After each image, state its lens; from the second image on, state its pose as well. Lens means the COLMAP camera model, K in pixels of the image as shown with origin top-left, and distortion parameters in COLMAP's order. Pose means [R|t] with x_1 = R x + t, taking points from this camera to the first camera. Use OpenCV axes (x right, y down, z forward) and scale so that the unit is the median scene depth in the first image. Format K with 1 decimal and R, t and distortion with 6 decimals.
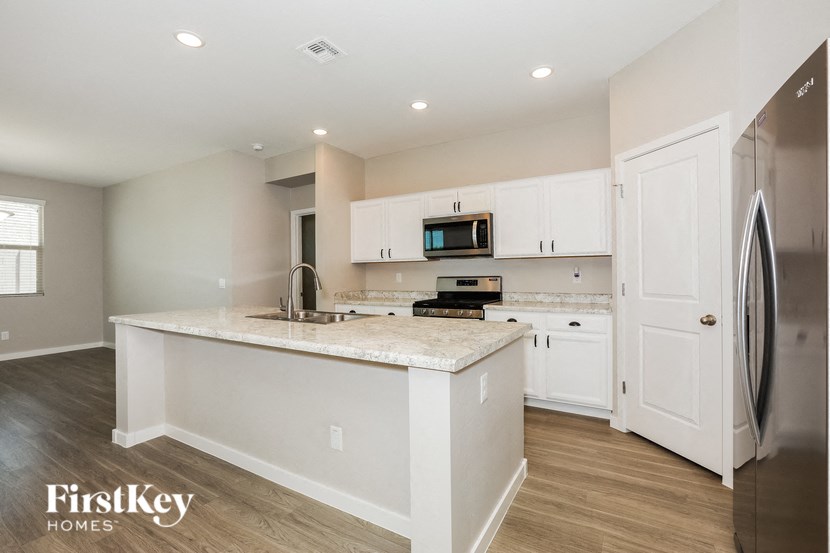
lens RADIAL K [[379.7, 0, 415.4], [0, 379.7, 269.1], [0, 0, 1]] dist [-0.003839, -0.000475]
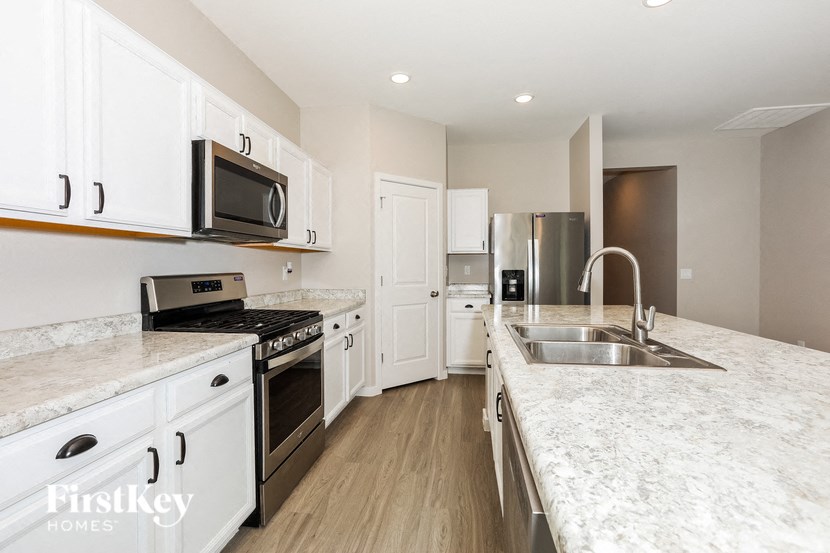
lens RADIAL K [[379.7, 0, 415.4], [0, 379.7, 269.1], [0, 0, 1]] dist [-0.003839, -0.000475]
pose [[-0.390055, 0.003057, 0.920786, -0.475559], [-0.008252, 0.999943, -0.006816, 0.014572], [-0.920754, -0.010257, -0.390008, 0.989791]]
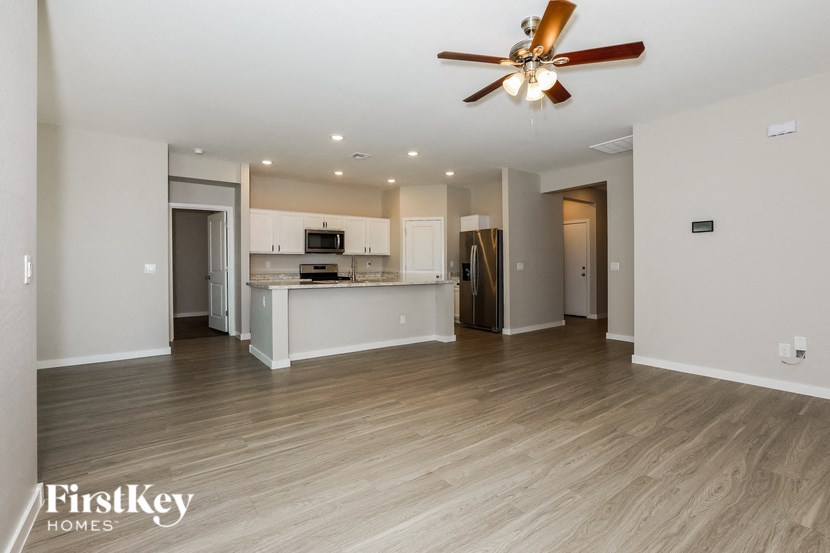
lens RADIAL K [[379.7, 0, 415.4], [0, 379.7, 269.1], [0, 0, 1]] dist [-0.003839, -0.000475]
pose [[0.391009, 0.006013, 0.920367, -1.366085], [-0.006546, 0.999972, -0.003752, 0.048118], [-0.920364, -0.004558, 0.391037, -0.090498]]
